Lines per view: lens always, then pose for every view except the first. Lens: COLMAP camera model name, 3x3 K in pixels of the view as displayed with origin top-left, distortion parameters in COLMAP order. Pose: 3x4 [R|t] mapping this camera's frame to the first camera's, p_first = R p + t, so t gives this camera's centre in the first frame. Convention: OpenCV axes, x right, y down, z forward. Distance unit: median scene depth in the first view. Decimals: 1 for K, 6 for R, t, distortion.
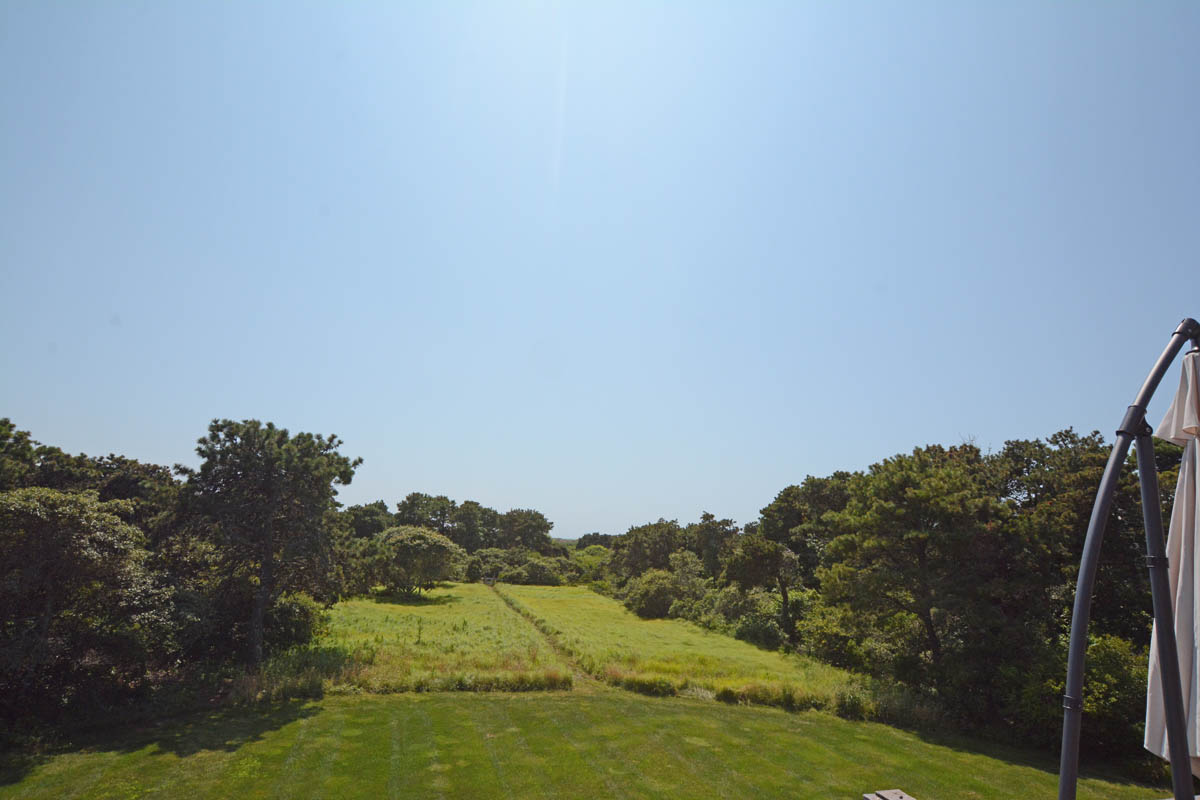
lens RADIAL K [[615.3, 0, 598.9], [0, 615.3, 402.3], [0, 0, 1]] dist [-0.023990, 0.003684]
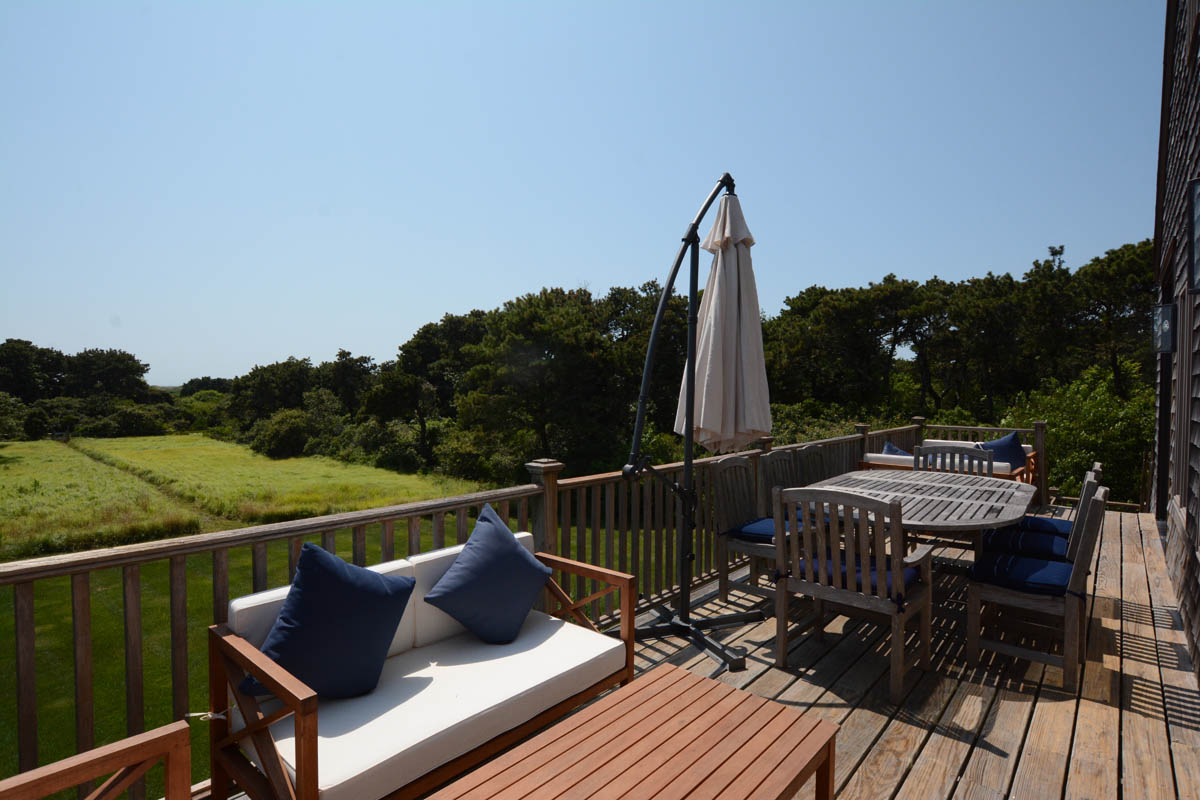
lens RADIAL K [[615.3, 0, 591.5], [0, 615.3, 398.9], [0, 0, 1]] dist [-0.023990, 0.003684]
pose [[0.846439, -0.047535, 0.530360, -0.014776], [-0.086090, 0.970688, 0.224397, 0.007795], [-0.525481, -0.235597, 0.817535, -0.019443]]
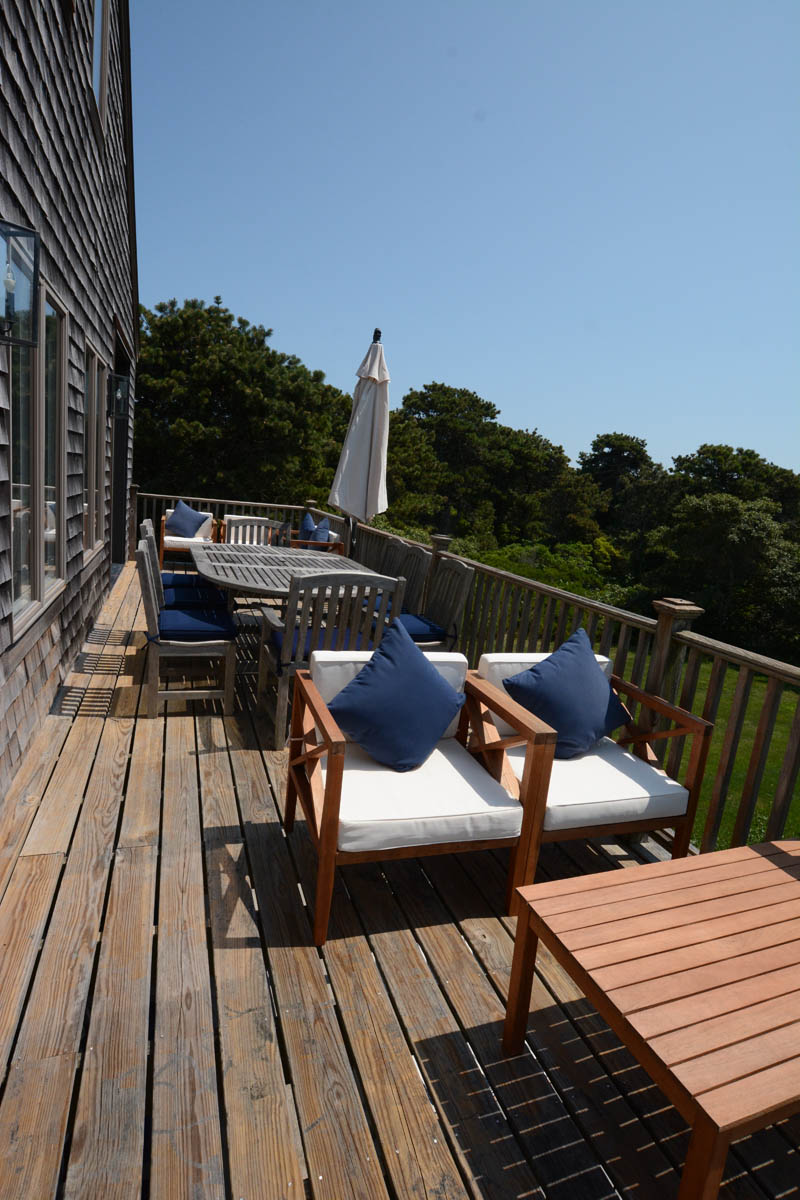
lens RADIAL K [[615.3, 0, 405.3], [0, 615.3, 599.9], [0, 0, 1]] dist [-0.023990, 0.003684]
pose [[0.061279, 0.135363, -0.988899, 1.485452], [0.111112, 0.983678, 0.141533, 0.191338], [0.991917, -0.118551, 0.045238, 0.454829]]
